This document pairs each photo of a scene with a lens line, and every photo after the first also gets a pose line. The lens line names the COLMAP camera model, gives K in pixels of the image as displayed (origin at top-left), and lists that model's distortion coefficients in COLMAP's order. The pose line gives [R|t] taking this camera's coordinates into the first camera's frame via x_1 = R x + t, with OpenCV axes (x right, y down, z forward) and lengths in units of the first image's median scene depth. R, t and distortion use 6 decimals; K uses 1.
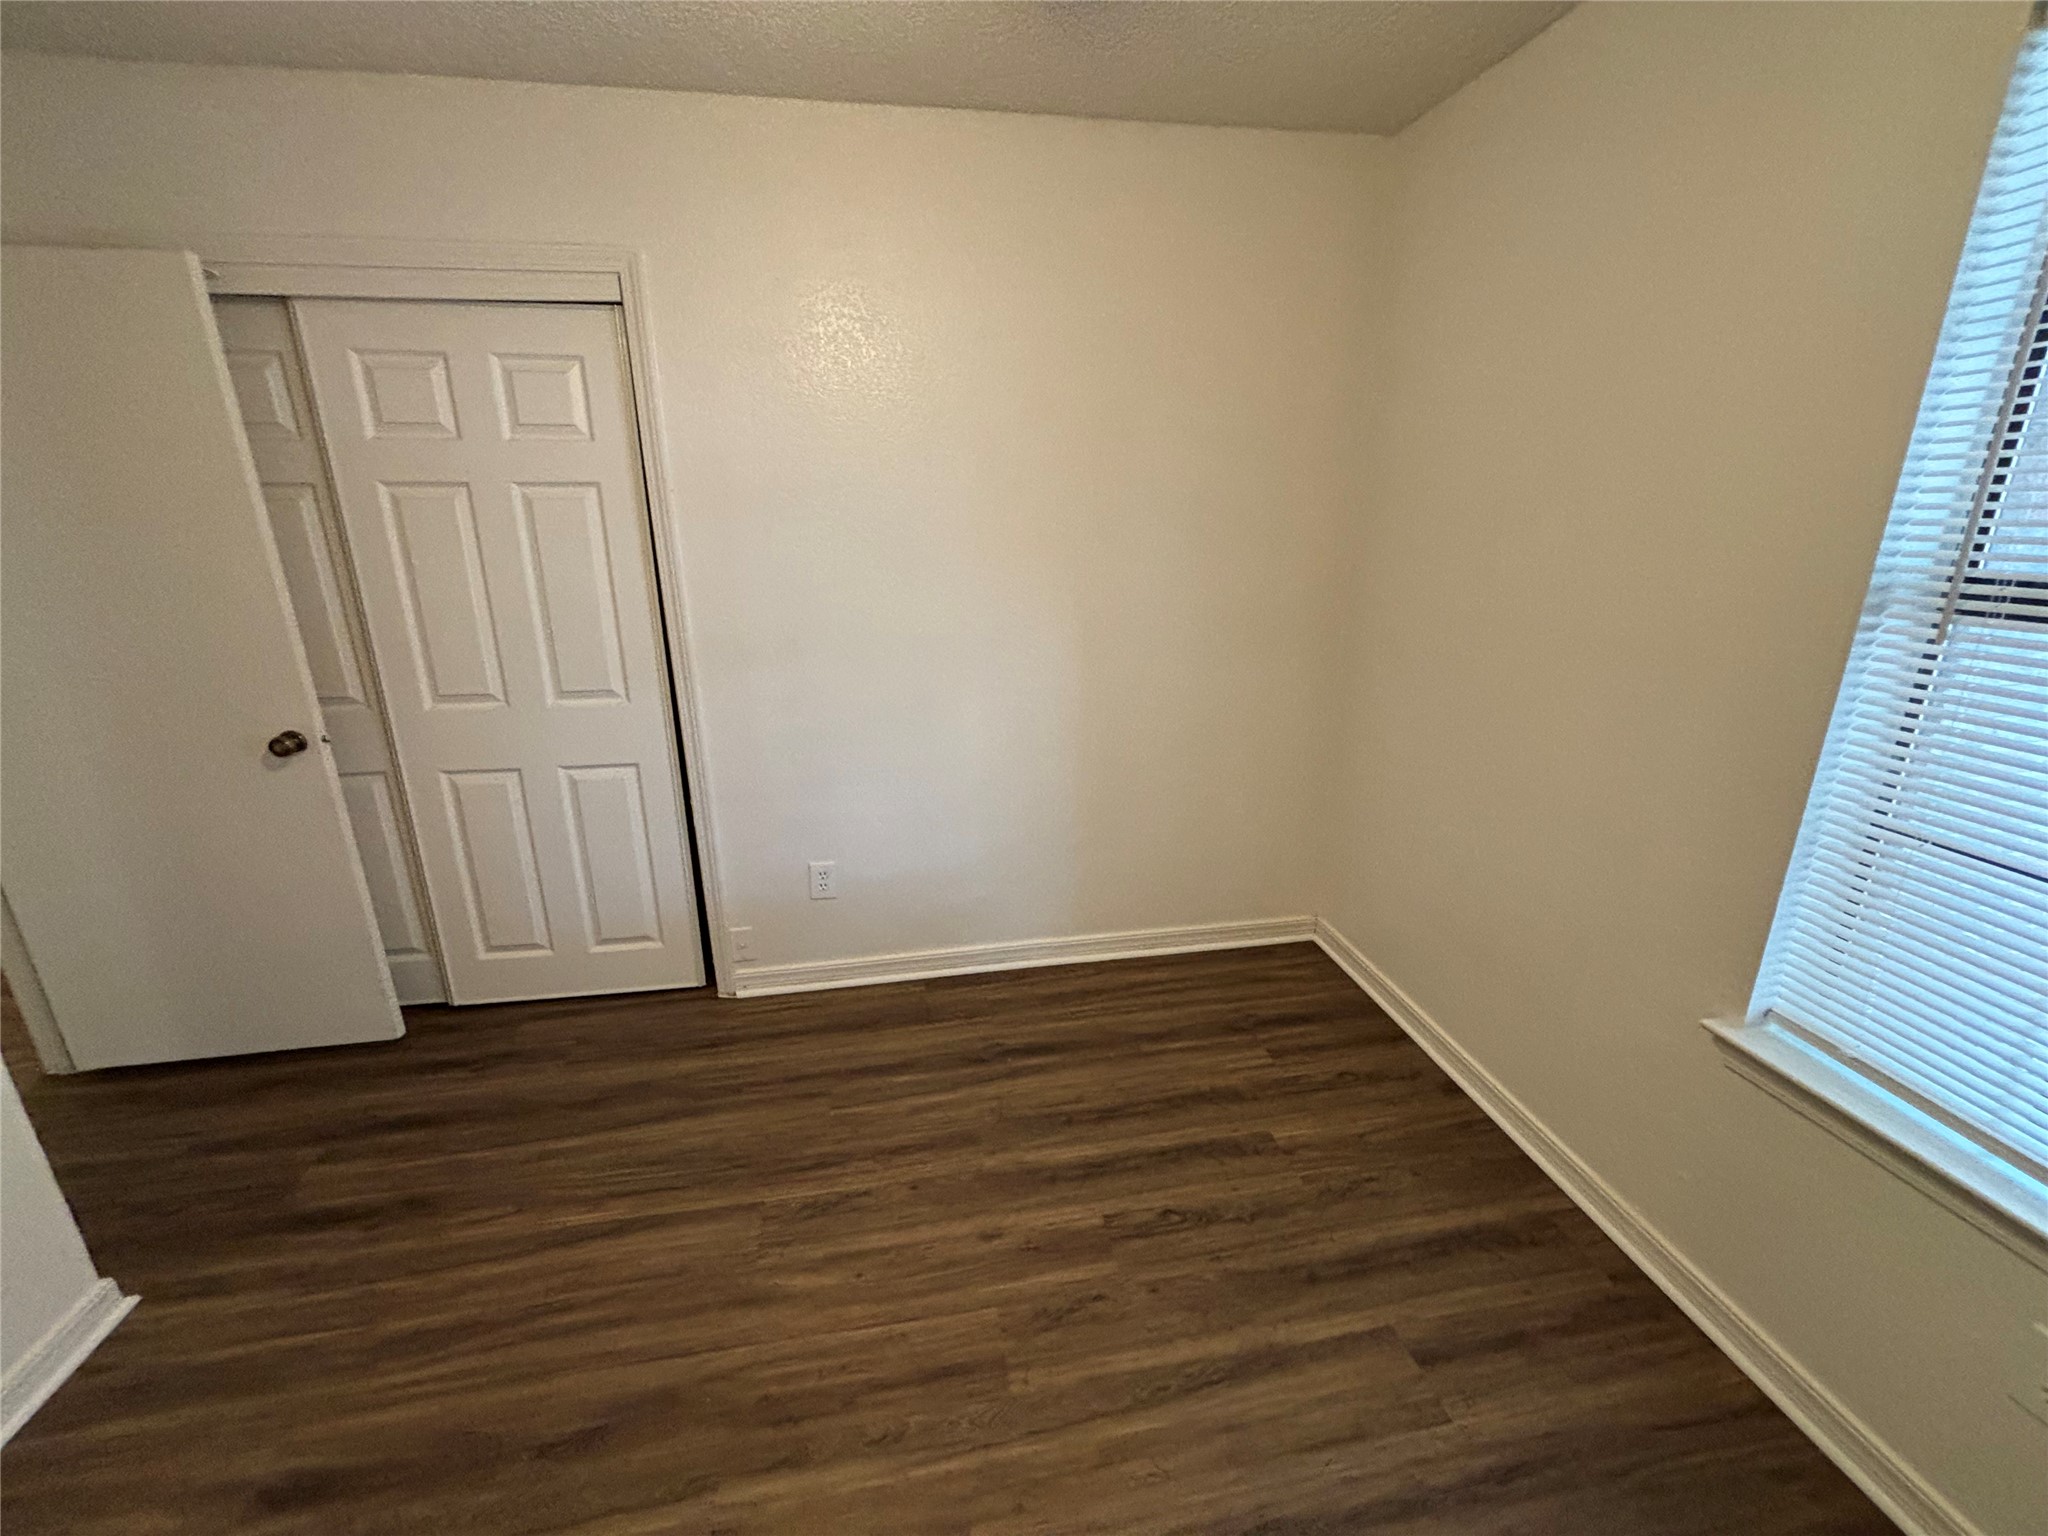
lens RADIAL K [[831.7, 0, 1018.0], [0, 831.7, 767.1], [0, 0, 1]] dist [0.000943, -0.001104]
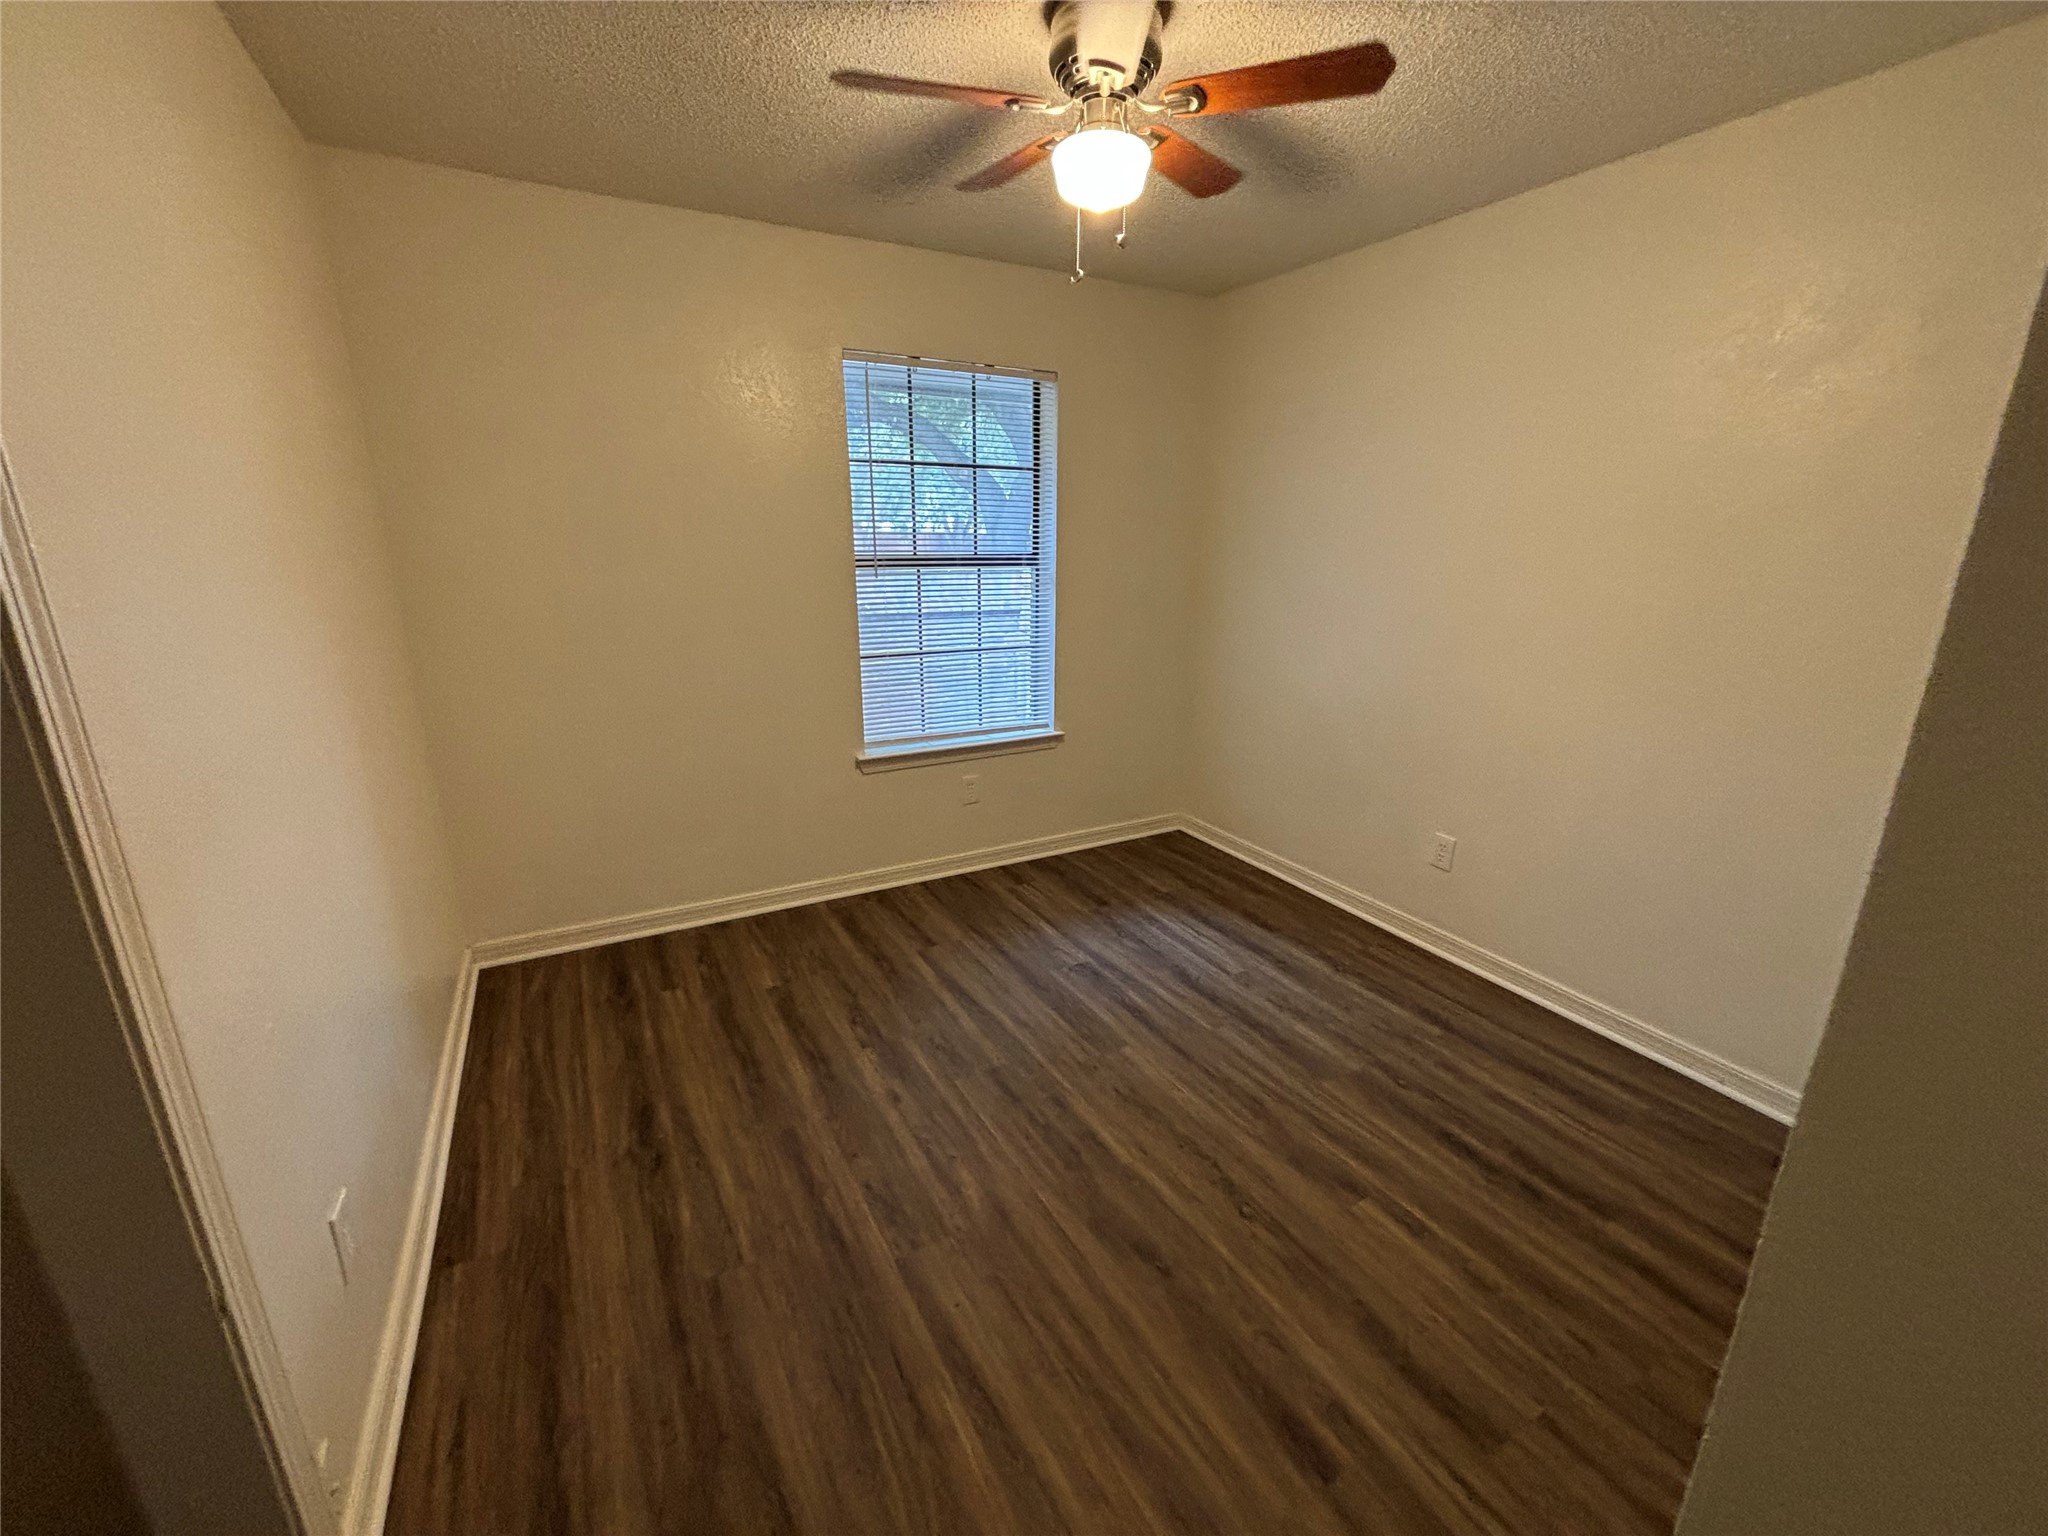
lens RADIAL K [[831.7, 0, 1015.7], [0, 831.7, 766.1], [0, 0, 1]] dist [0.000943, -0.001104]
pose [[-0.319885, -0.250144, 0.913839, -1.096527], [0.283311, 0.895134, 0.344196, -0.260627], [-0.904106, 0.369004, -0.215471, 0.908298]]
